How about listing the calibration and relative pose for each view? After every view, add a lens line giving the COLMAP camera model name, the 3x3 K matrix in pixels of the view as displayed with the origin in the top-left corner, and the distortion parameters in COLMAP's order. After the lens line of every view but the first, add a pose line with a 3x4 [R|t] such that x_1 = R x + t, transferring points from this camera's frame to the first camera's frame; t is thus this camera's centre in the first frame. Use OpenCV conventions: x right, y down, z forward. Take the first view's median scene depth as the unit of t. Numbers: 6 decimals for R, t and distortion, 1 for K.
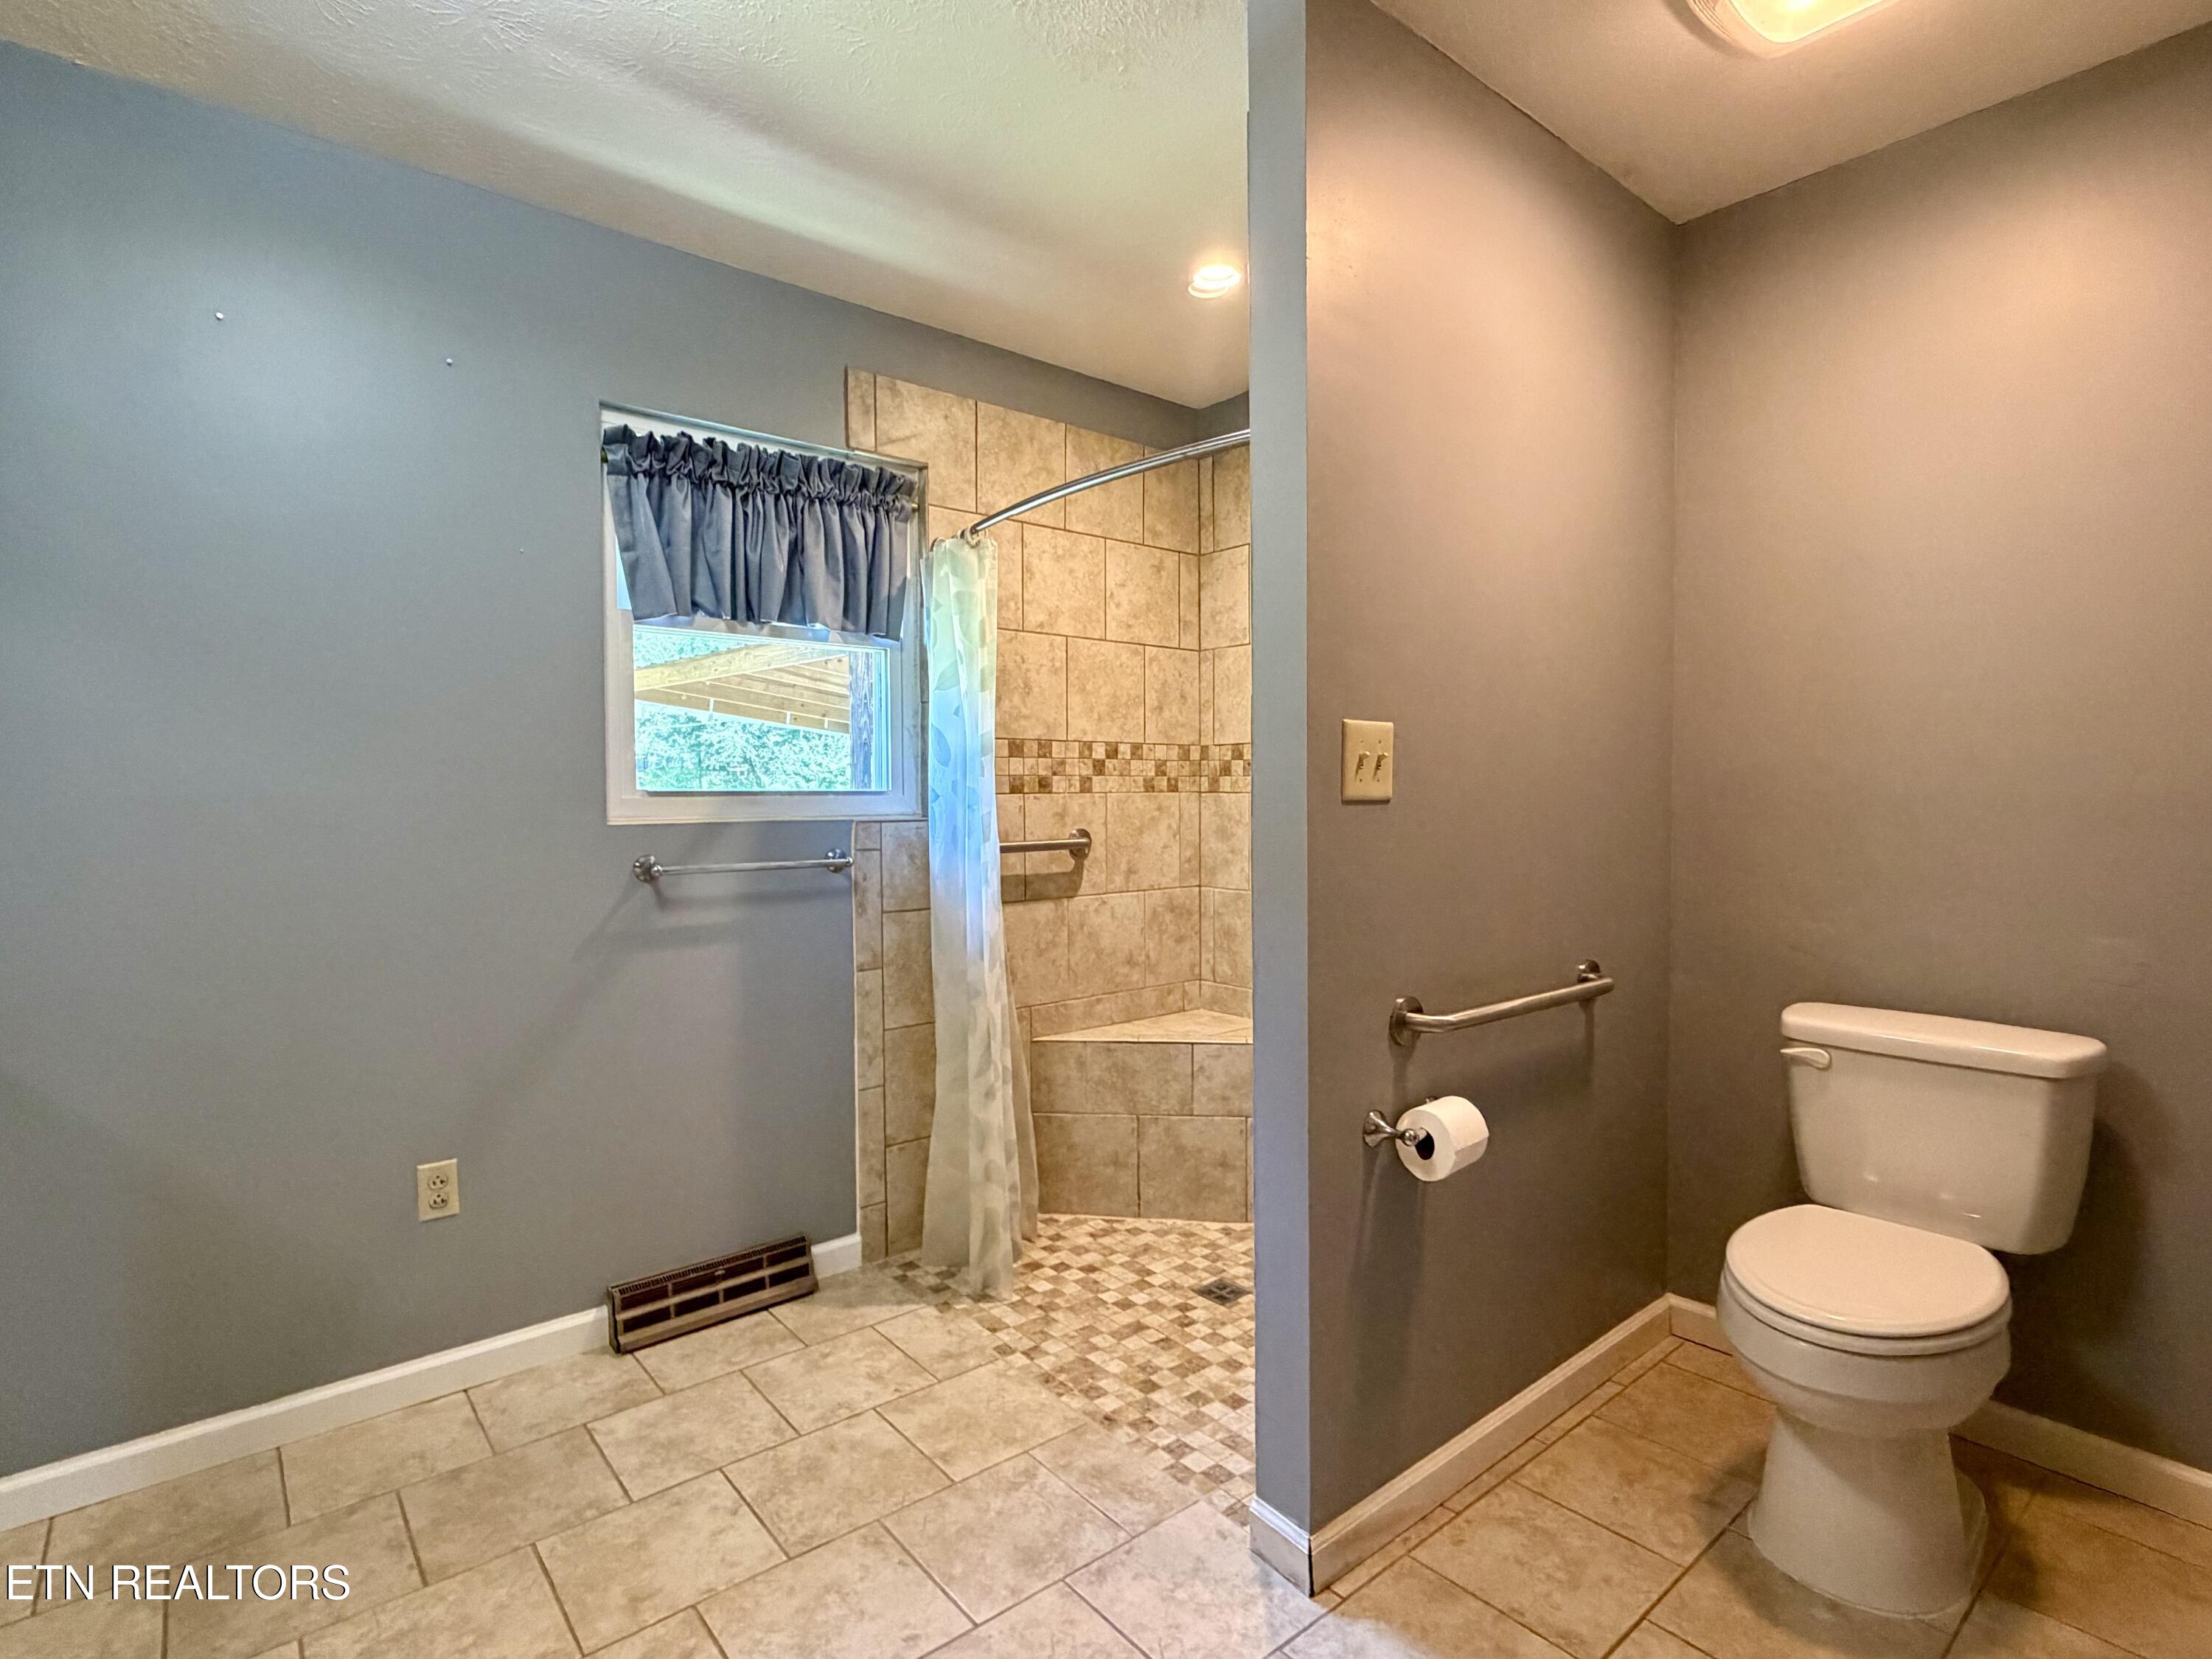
lens RADIAL K [[1139.4, 0, 1102.8], [0, 1139.4, 813.5], [0, 0, 1]] dist [0.003643, -0.000277]
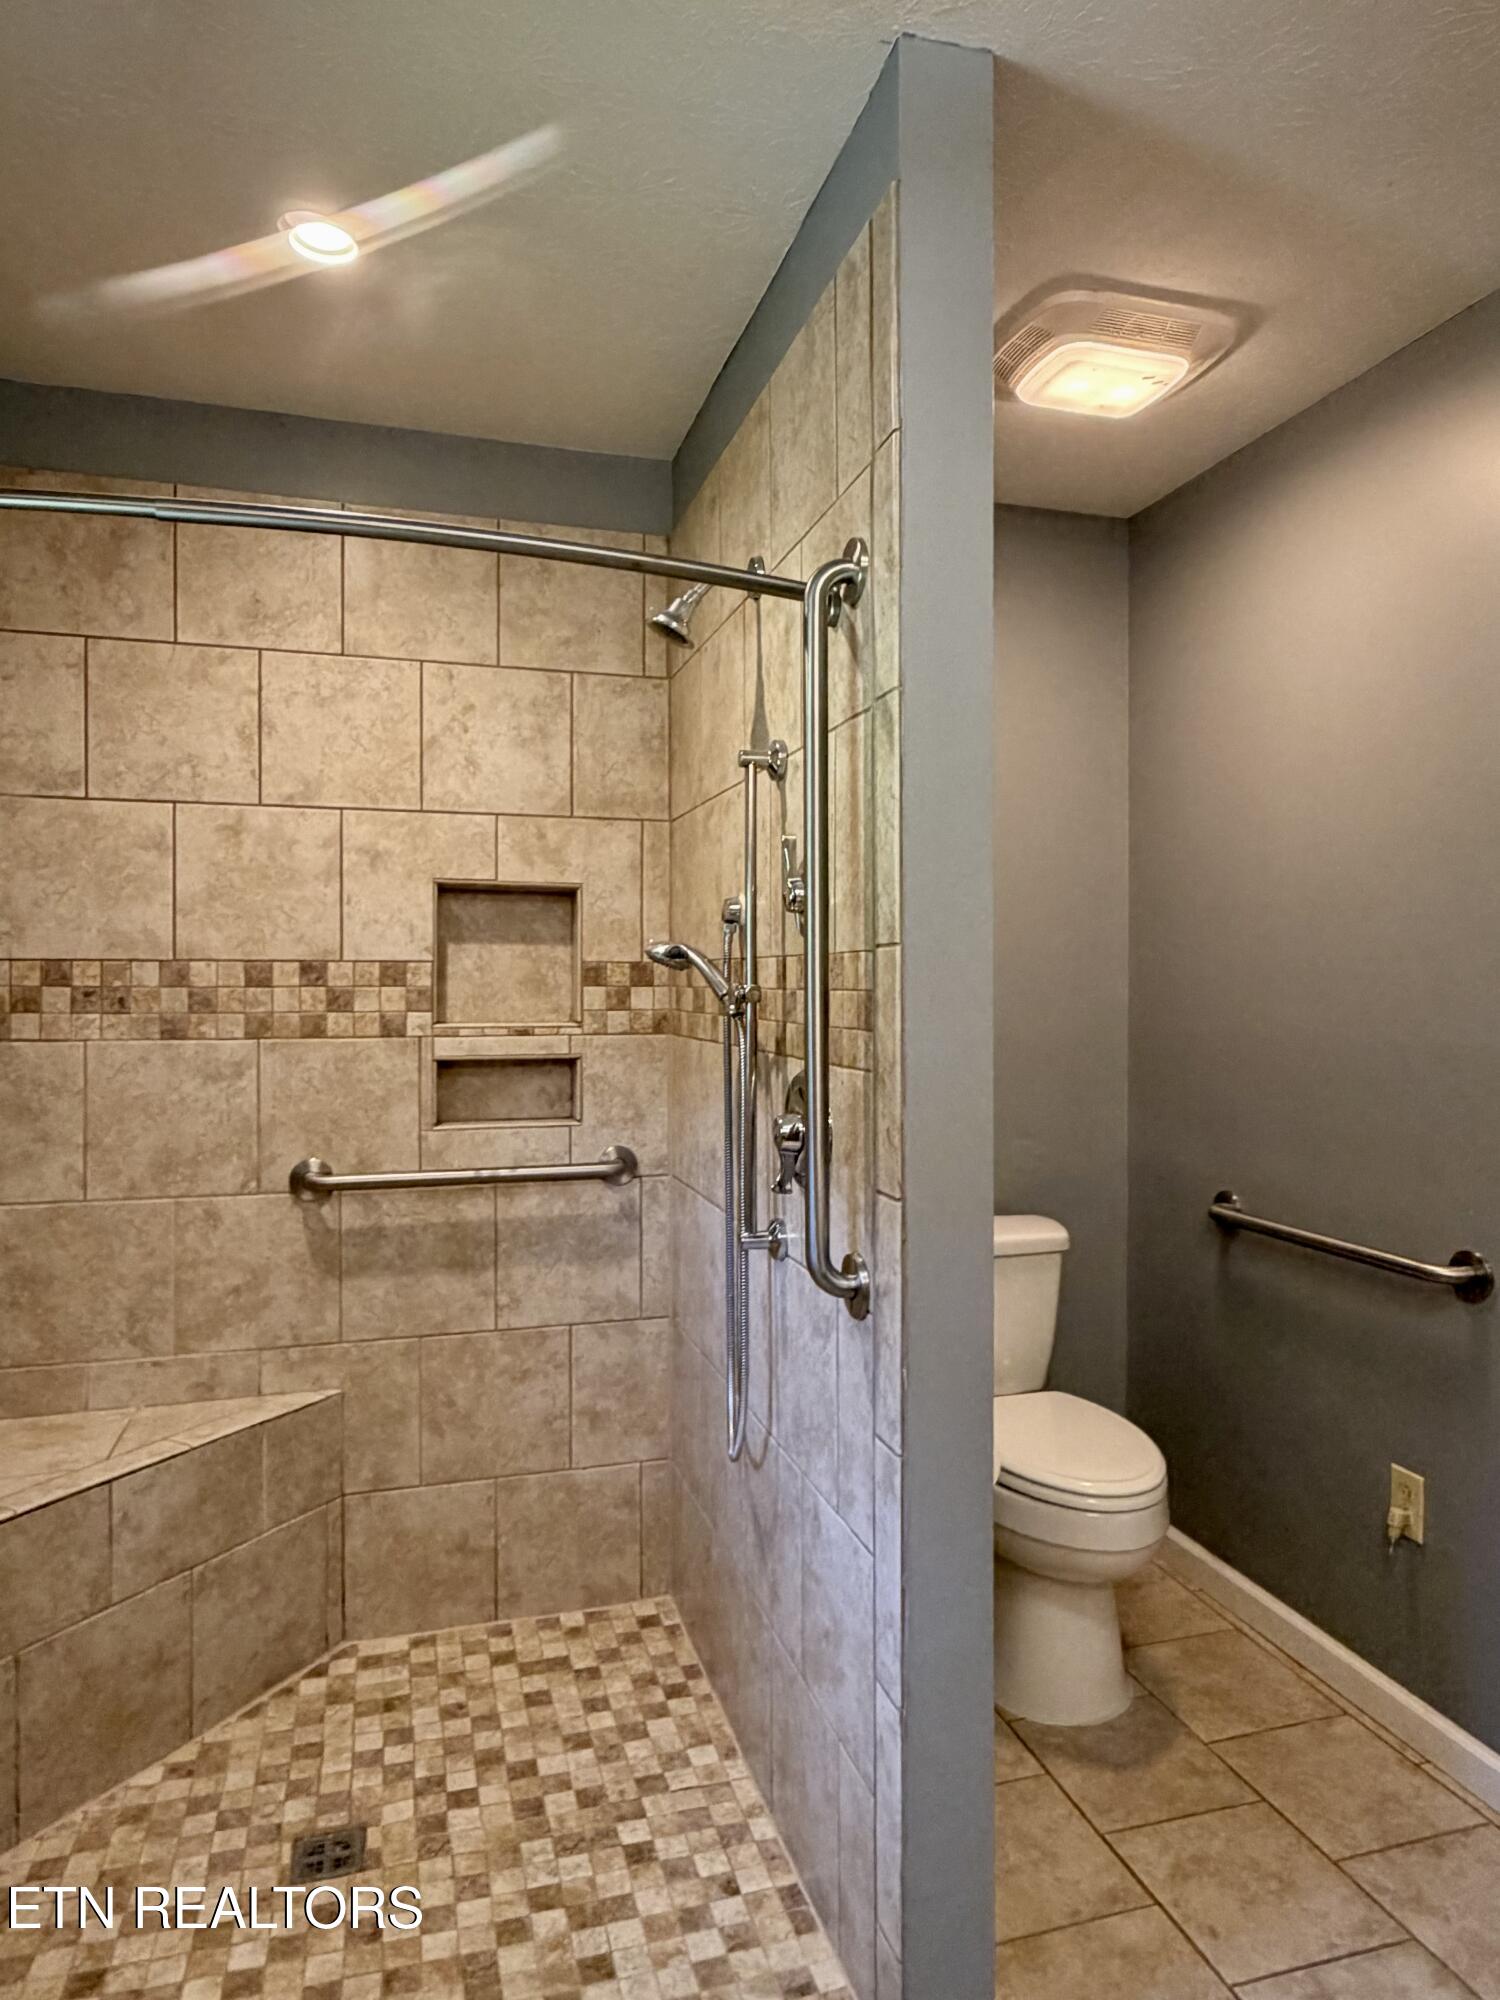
lens RADIAL K [[1216.8, 0, 752.4], [0, 1216.8, 1007.4], [0, 0, 1]] dist [0.001384, 0.001218]
pose [[0.385450, 0.002438, 0.922725, -0.393859], [0.018359, 0.999778, -0.010310, -0.026933], [-0.922546, 0.020914, 0.385320, 0.493476]]
